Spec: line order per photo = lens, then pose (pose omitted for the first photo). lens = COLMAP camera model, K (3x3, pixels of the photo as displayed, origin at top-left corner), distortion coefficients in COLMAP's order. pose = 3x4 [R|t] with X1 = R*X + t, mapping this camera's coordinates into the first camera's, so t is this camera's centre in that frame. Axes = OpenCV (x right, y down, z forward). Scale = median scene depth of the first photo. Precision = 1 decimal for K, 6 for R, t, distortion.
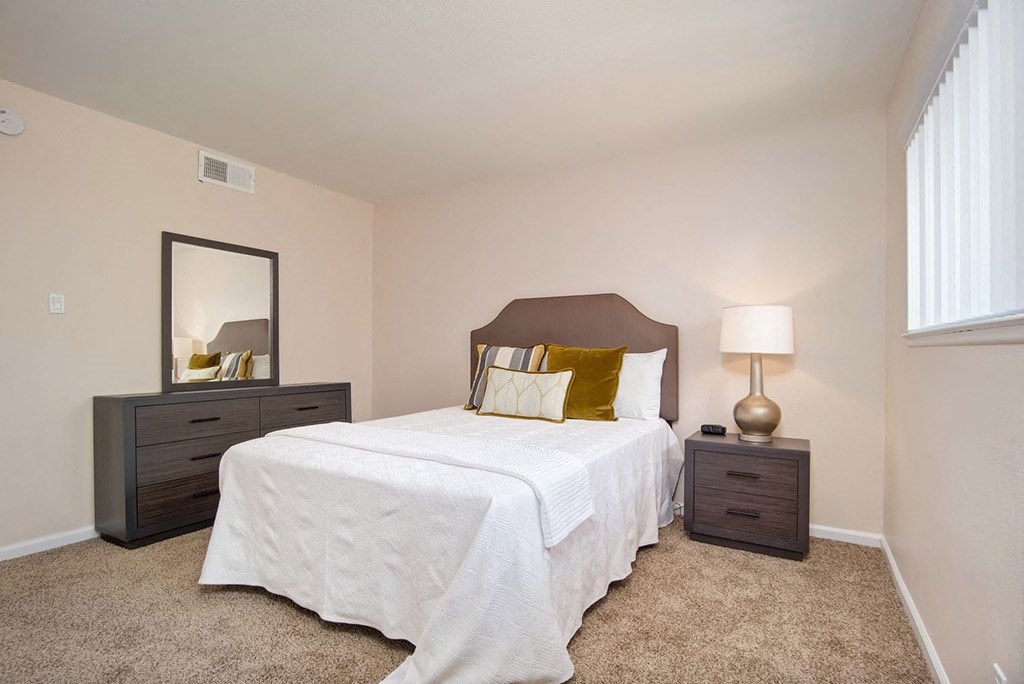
lens RADIAL K [[505.5, 0, 512.0], [0, 505.5, 342.0], [0, 0, 1]] dist [-0.003482, -0.000274]
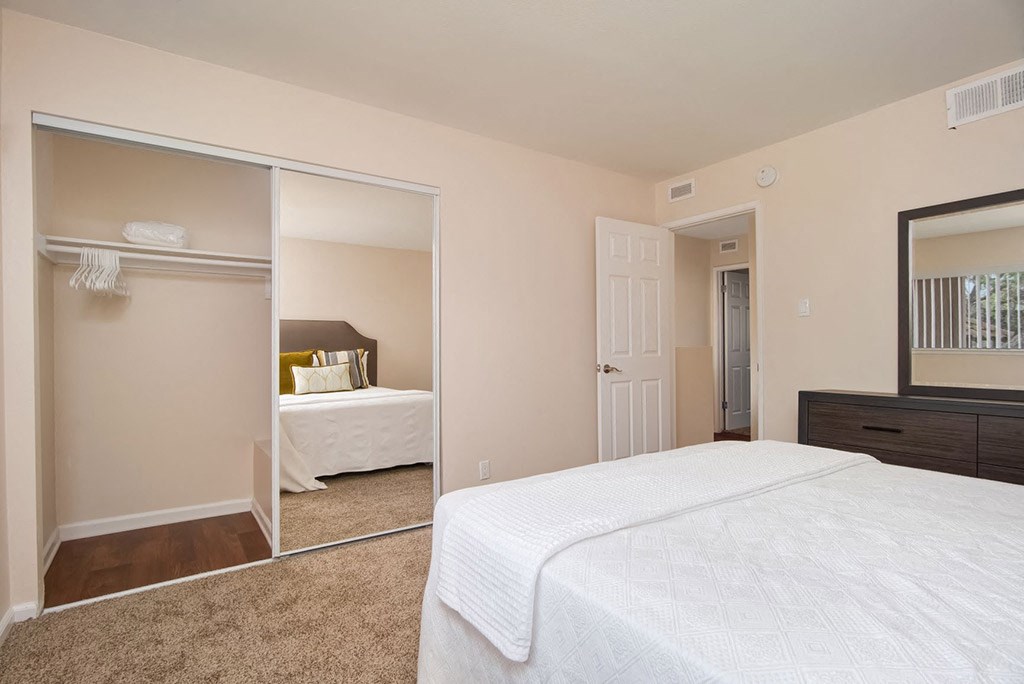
lens RADIAL K [[505.5, 0, 512.0], [0, 505.5, 342.0], [0, 0, 1]] dist [-0.003482, -0.000274]
pose [[-0.434301, -0.003951, -0.900759, 0.404460], [0.015703, 0.999805, -0.011957, 0.008444], [0.900631, -0.019338, -0.434155, 0.772276]]
